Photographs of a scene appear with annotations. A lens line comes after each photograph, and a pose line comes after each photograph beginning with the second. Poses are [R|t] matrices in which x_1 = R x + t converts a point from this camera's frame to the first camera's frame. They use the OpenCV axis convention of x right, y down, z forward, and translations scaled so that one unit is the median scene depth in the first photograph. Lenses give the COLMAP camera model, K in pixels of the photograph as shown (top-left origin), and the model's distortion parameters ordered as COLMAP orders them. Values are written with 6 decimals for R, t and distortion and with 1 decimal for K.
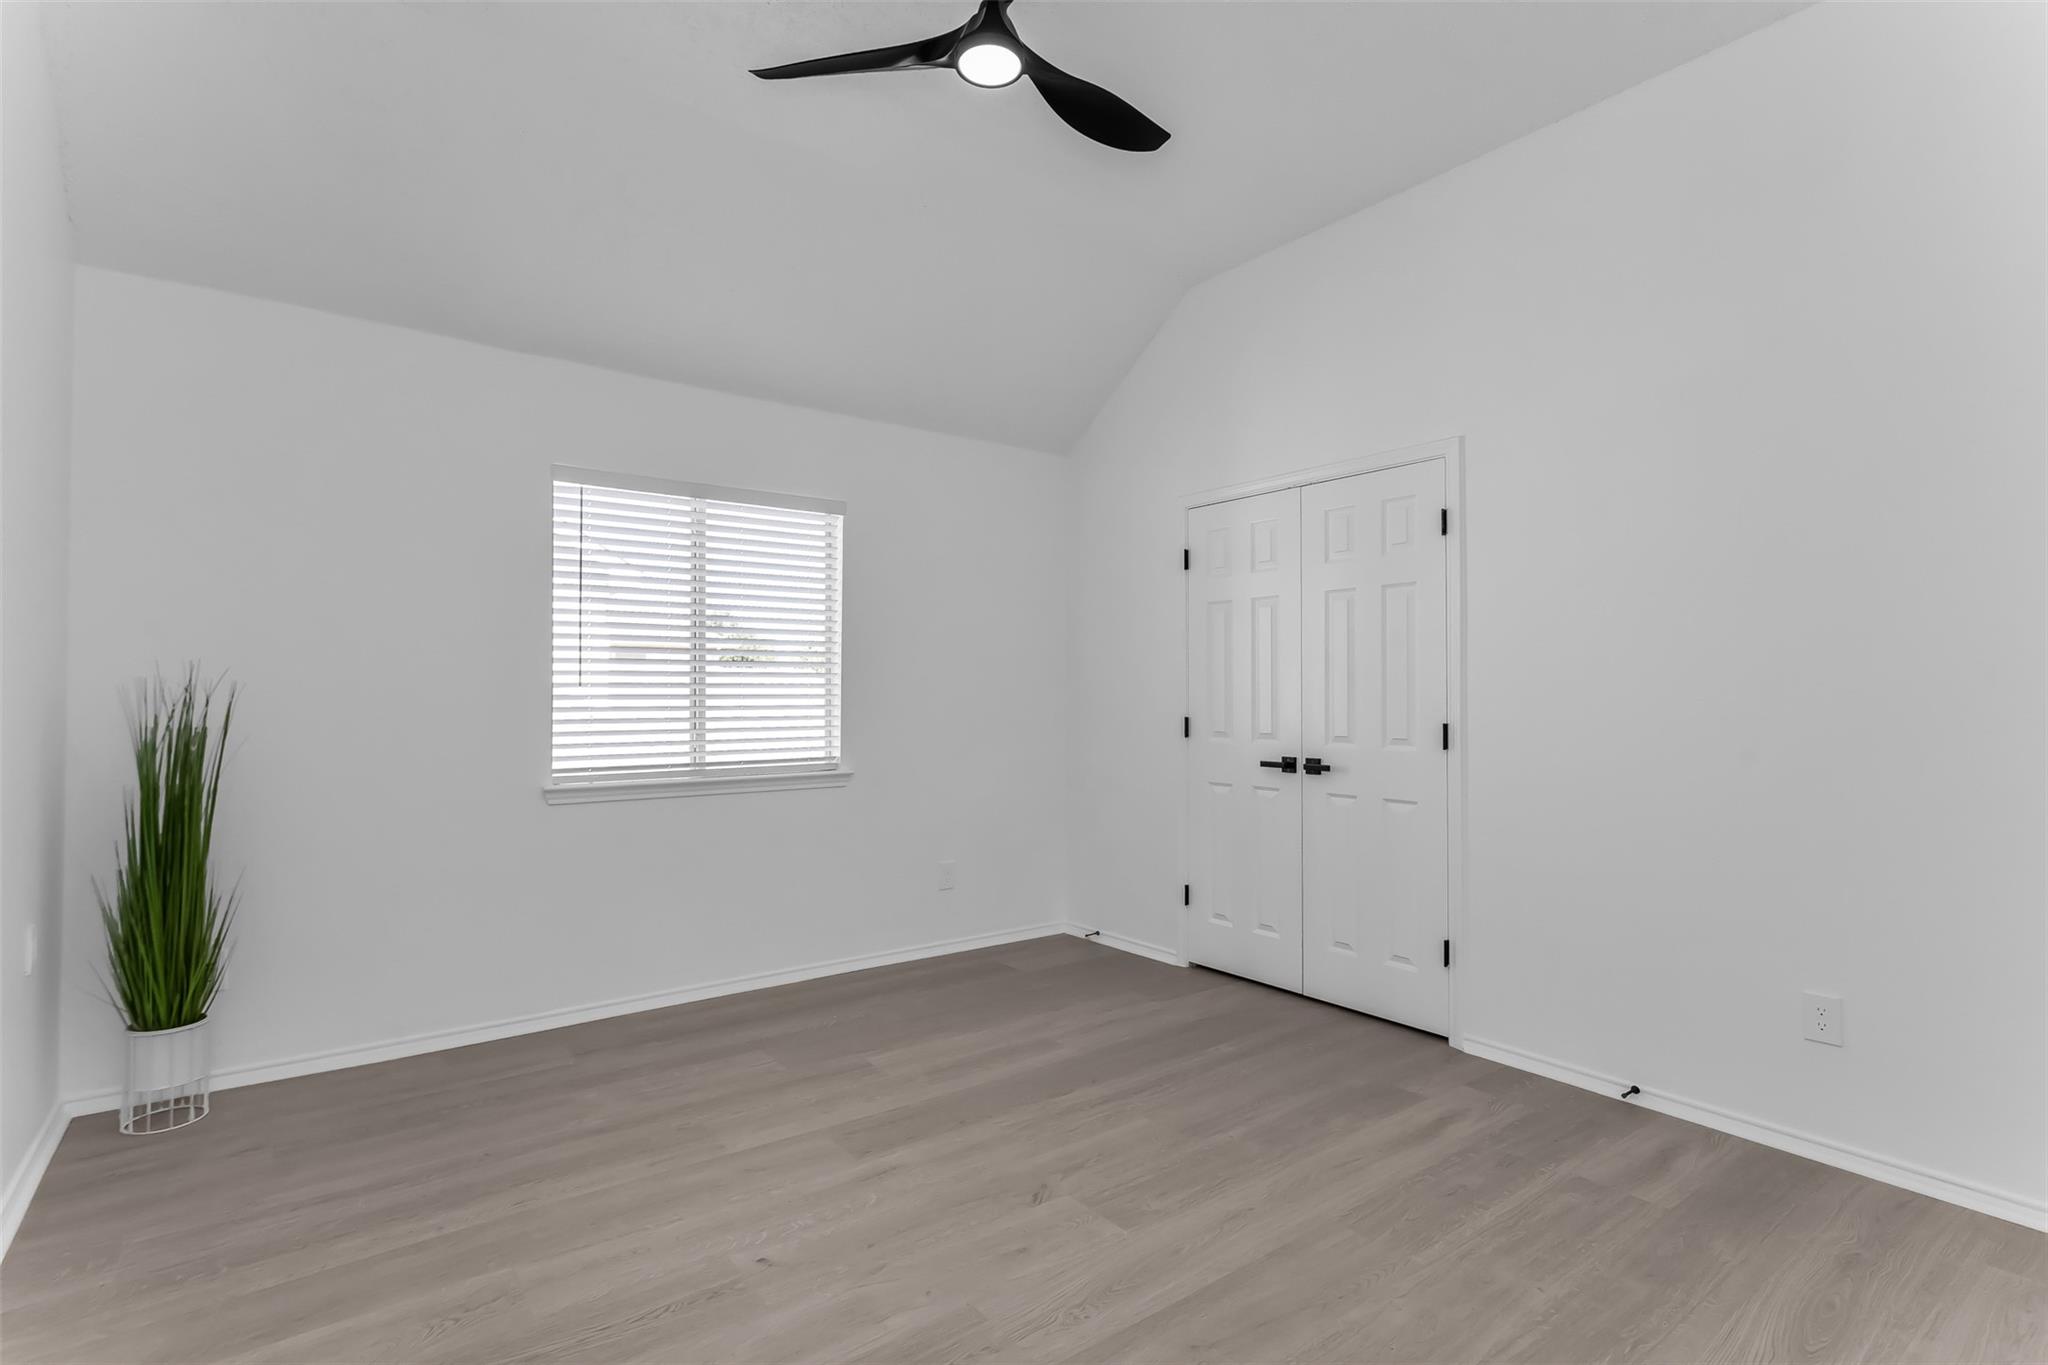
lens RADIAL K [[991.1, 0, 1024.0], [0, 991.1, 682.5], [0, 0, 1]] dist [0.000820, 0.000427]
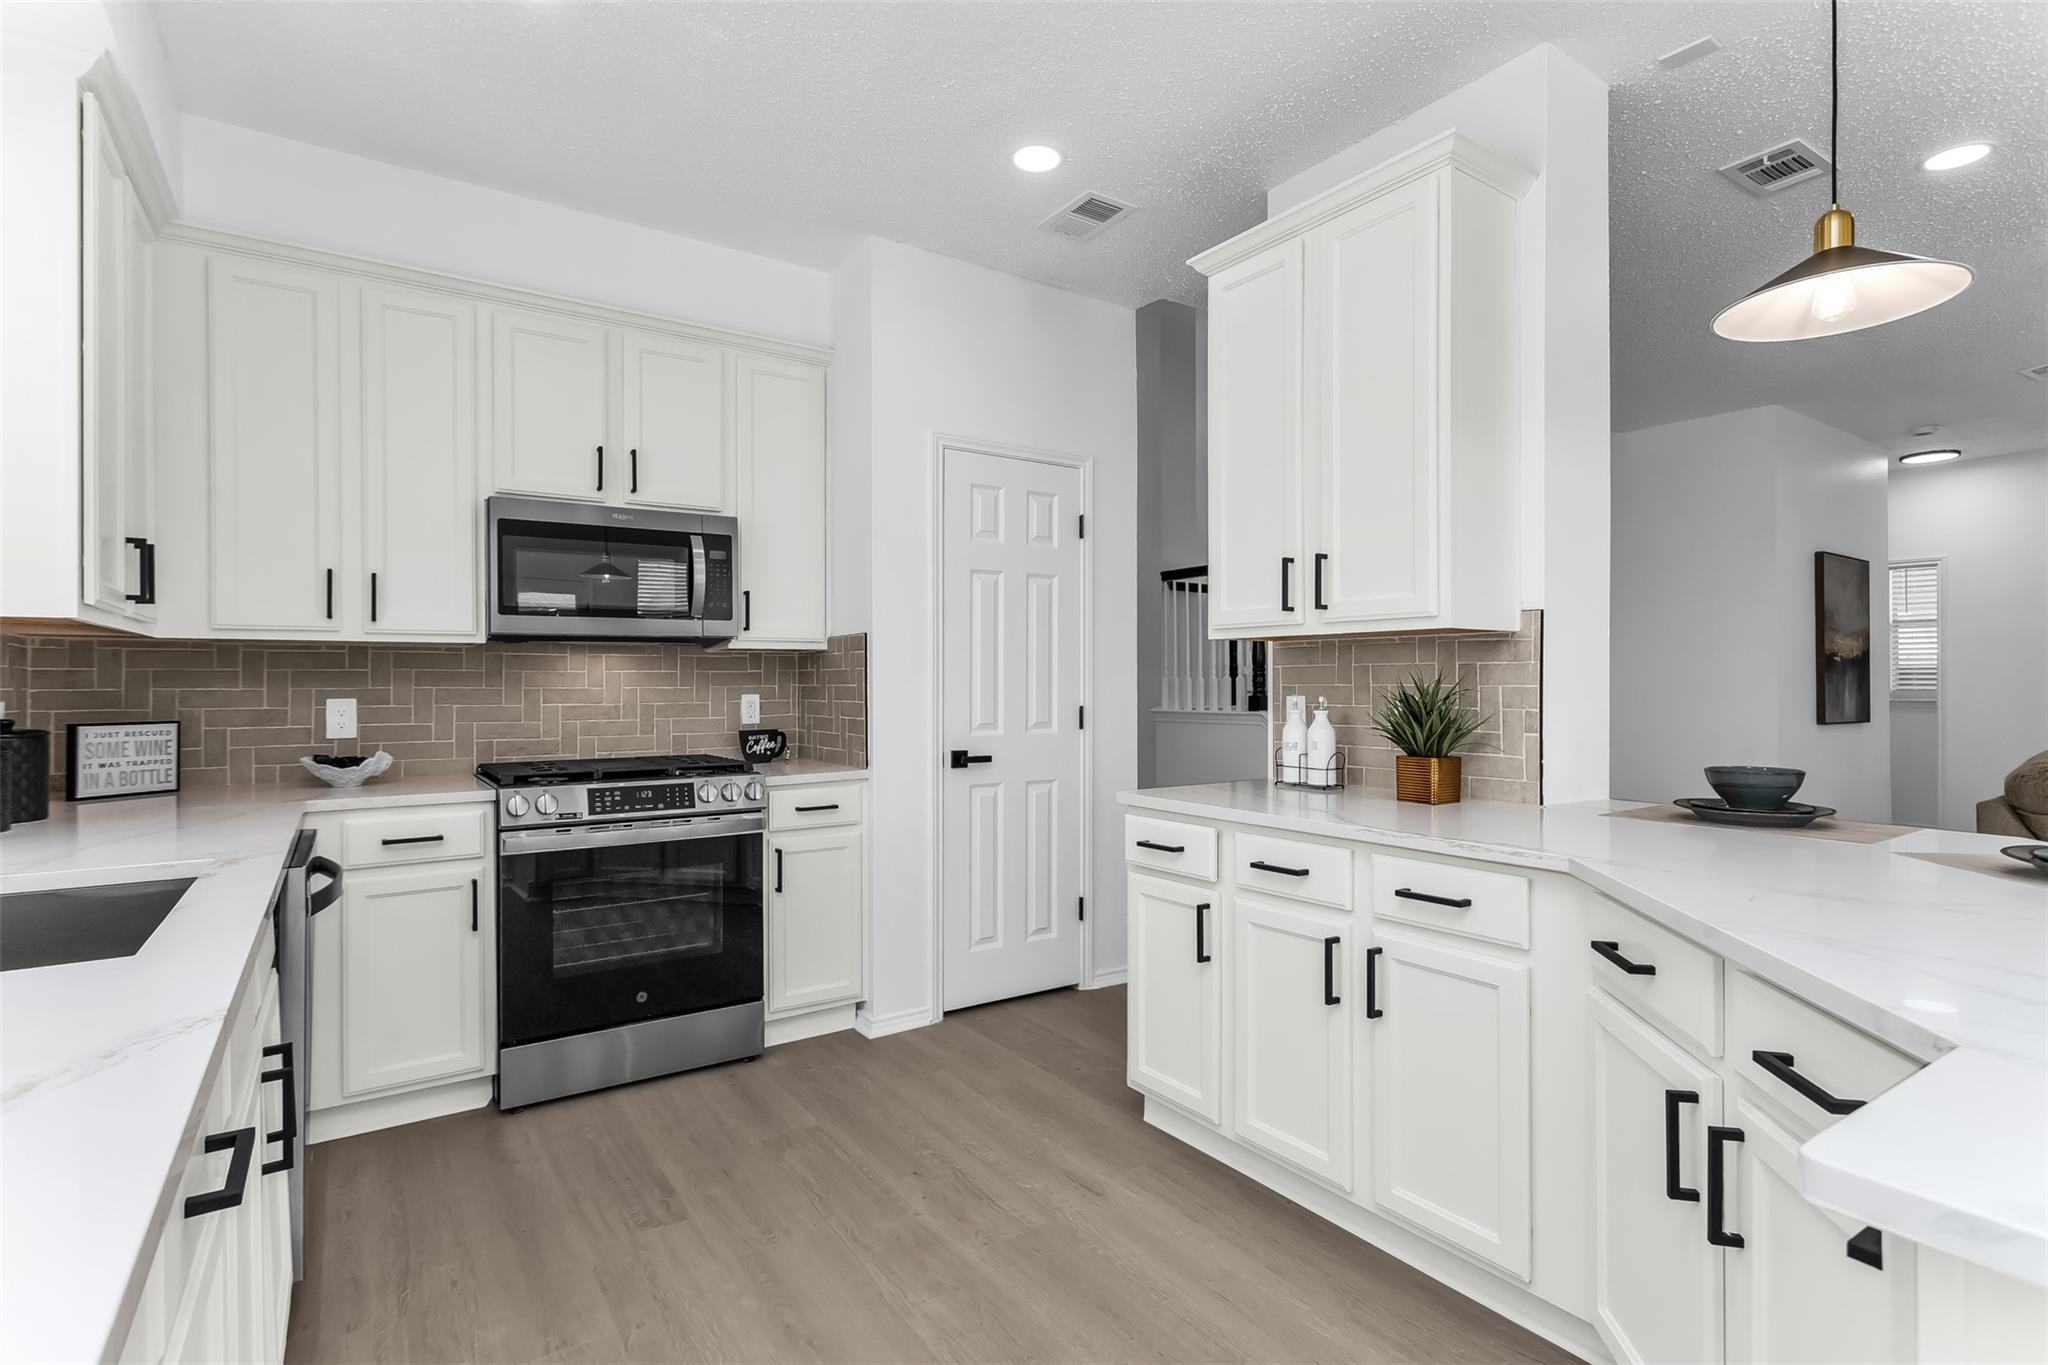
lens RADIAL K [[991.1, 0, 1024.0], [0, 991.1, 682.5], [0, 0, 1]] dist [0.000820, 0.000427]
pose [[0.046384, 0.000139, 0.998924, -0.638179], [-0.008513, 0.999964, 0.000256, 0.012054], [-0.998887, -0.008516, 0.046383, 0.903148]]
